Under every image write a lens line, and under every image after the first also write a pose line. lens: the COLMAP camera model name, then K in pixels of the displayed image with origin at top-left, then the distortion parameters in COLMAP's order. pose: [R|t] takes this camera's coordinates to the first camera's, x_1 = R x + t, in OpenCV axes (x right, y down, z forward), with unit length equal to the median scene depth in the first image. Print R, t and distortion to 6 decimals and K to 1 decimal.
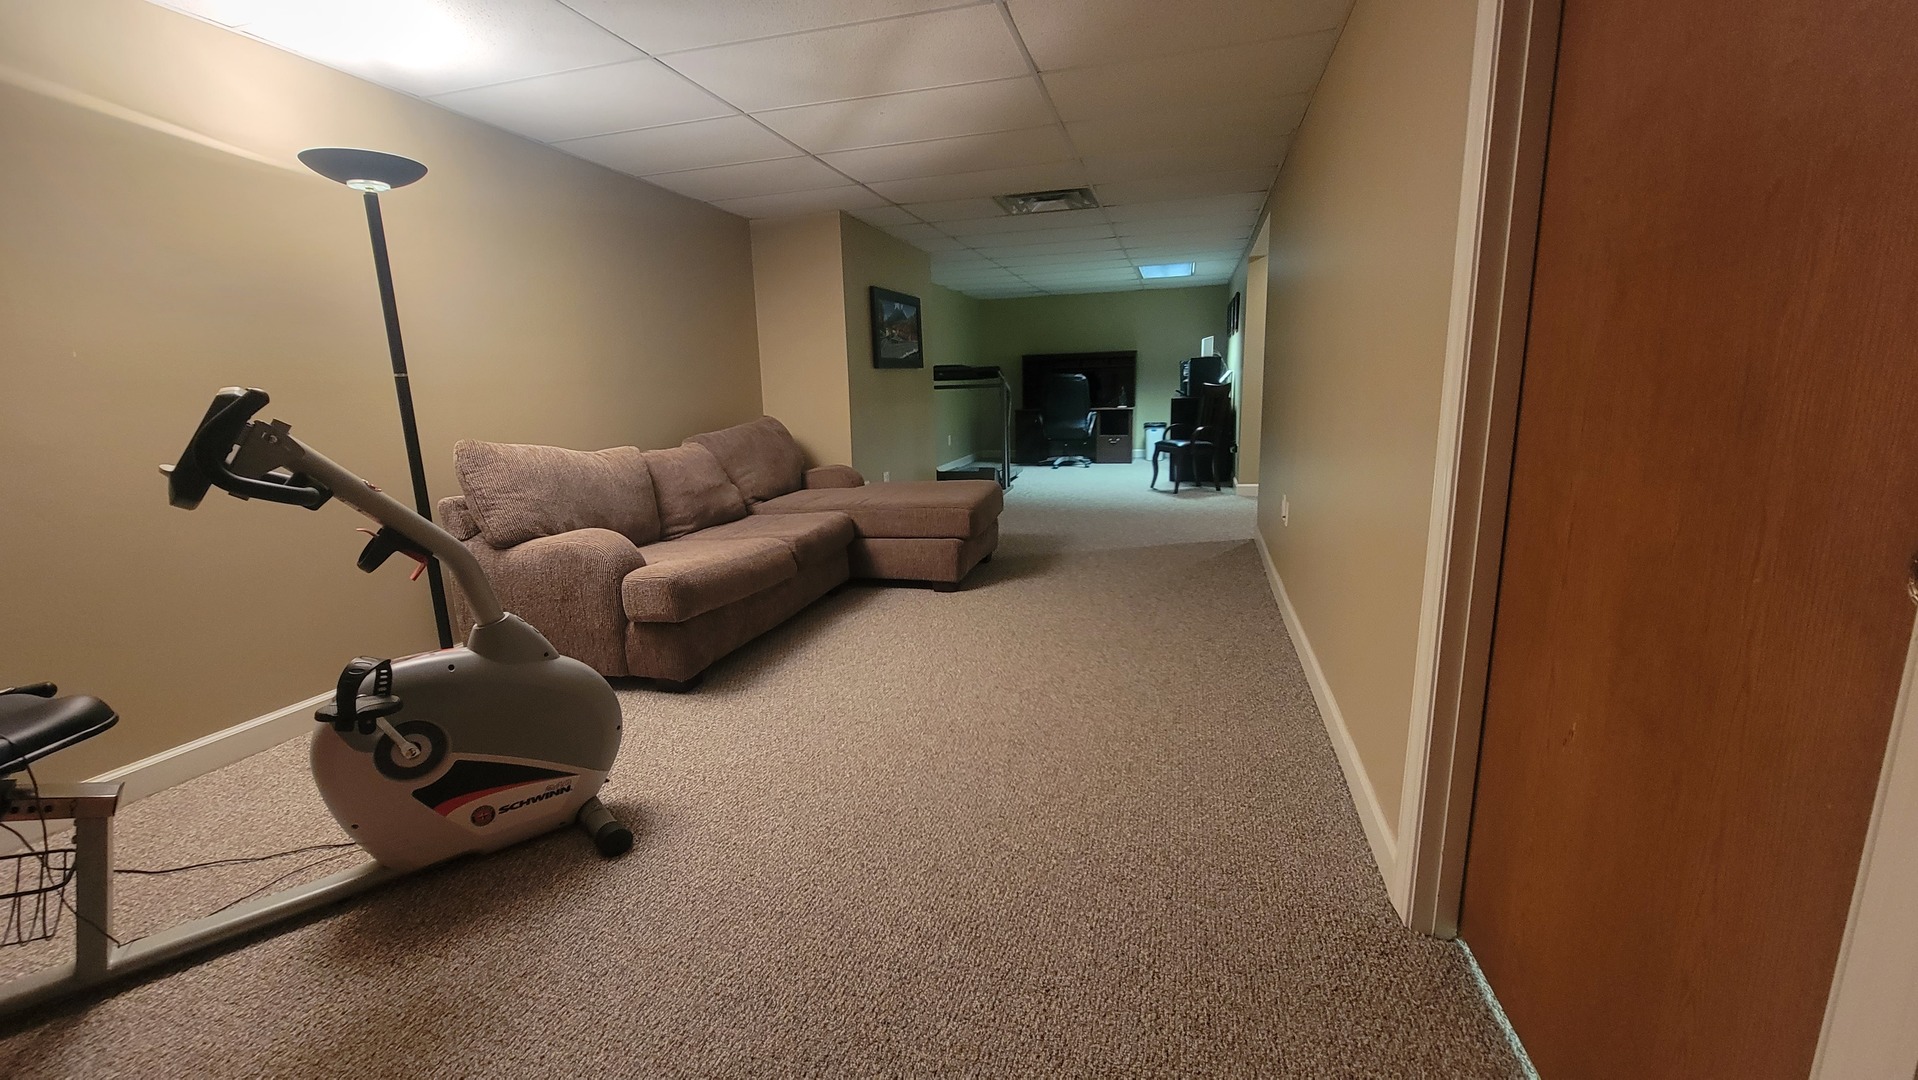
lens RADIAL K [[783.5, 0, 952.1], [0, 783.5, 545.7], [0, 0, 1]] dist [-0.000629, -0.000011]
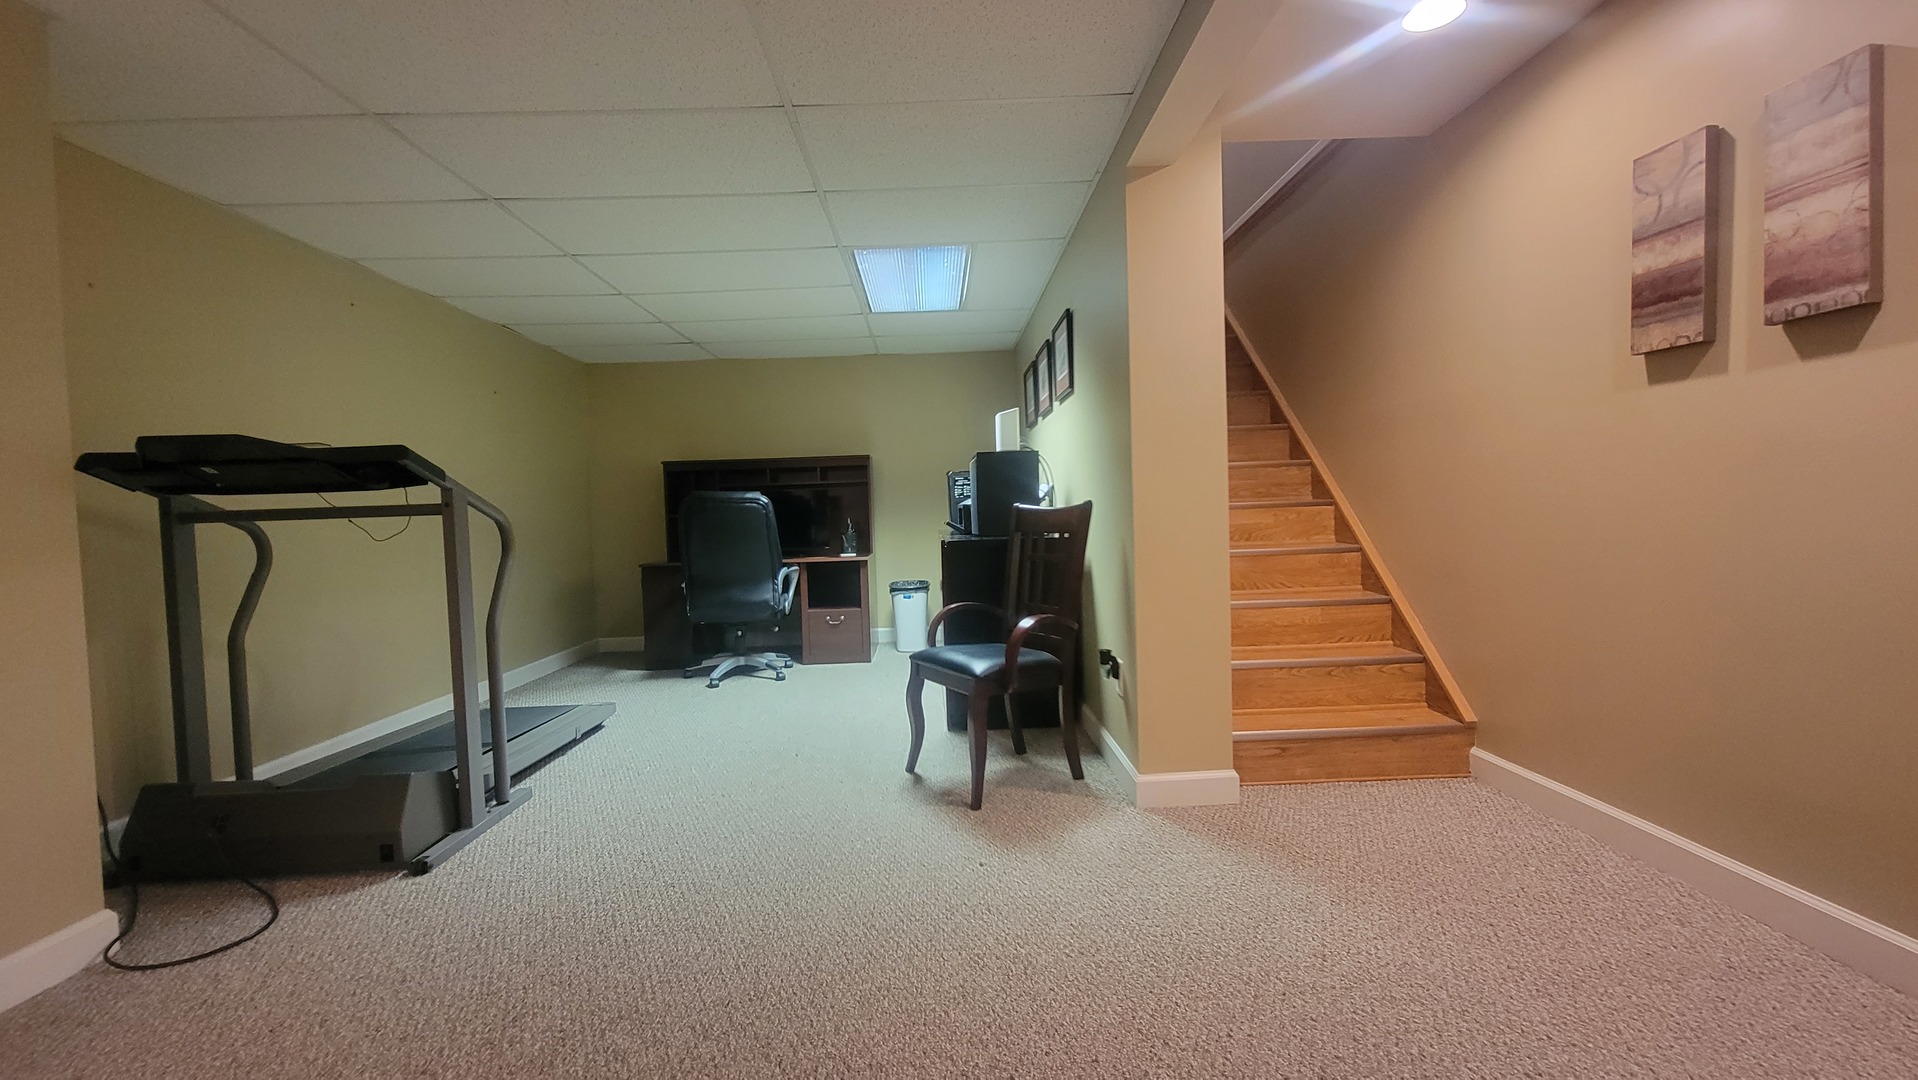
lens RADIAL K [[783.5, 0, 959.0], [0, 783.5, 543.6], [0, 0, 1]] dist [-0.000629, -0.000011]
pose [[0.951057, -0.017910, 0.308496, 0.128480], [0.071992, 0.983691, -0.164833, -0.094327], [-0.300513, 0.178974, 0.936835, 0.488451]]
